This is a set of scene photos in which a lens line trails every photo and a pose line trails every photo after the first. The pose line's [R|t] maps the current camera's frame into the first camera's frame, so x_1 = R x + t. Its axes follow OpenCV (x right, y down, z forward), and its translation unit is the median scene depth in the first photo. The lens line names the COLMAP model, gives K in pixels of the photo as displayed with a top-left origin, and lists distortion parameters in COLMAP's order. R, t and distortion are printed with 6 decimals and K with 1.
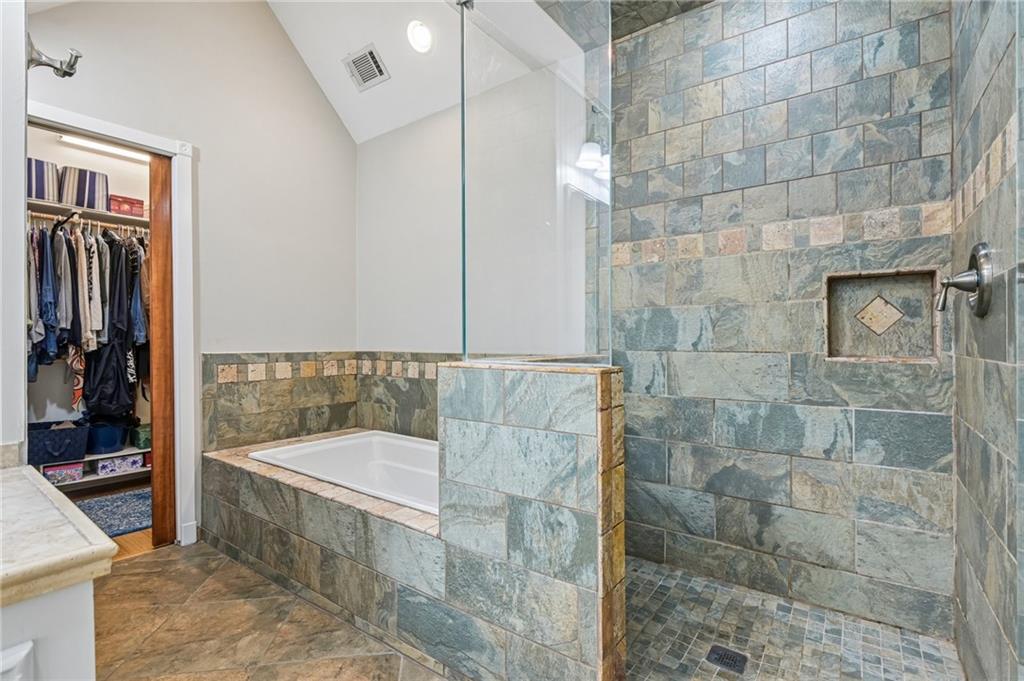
lens RADIAL K [[472.5, 0, 512.0], [0, 472.5, 340.5], [0, 0, 1]] dist [-0.000899, -0.000637]
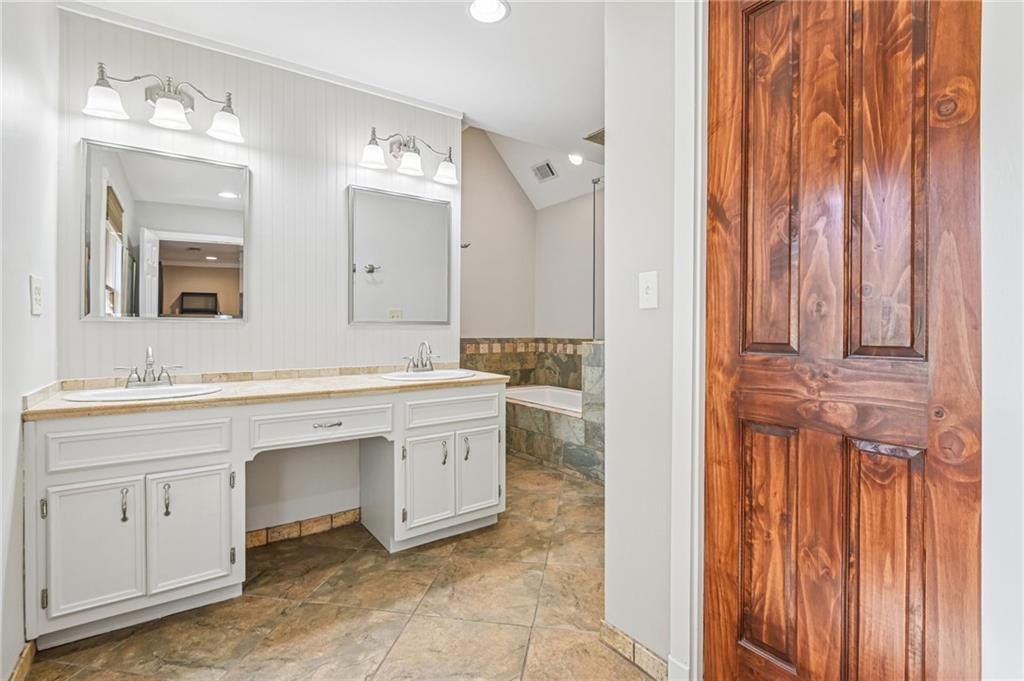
lens RADIAL K [[472.5, 0, 512.0], [0, 472.5, 340.5], [0, 0, 1]] dist [-0.000899, -0.000637]
pose [[0.948927, 0.013100, -0.315224, 0.124215], [-0.005834, 0.999695, 0.023981, -0.007310], [0.315442, -0.020917, 0.948714, -0.655909]]
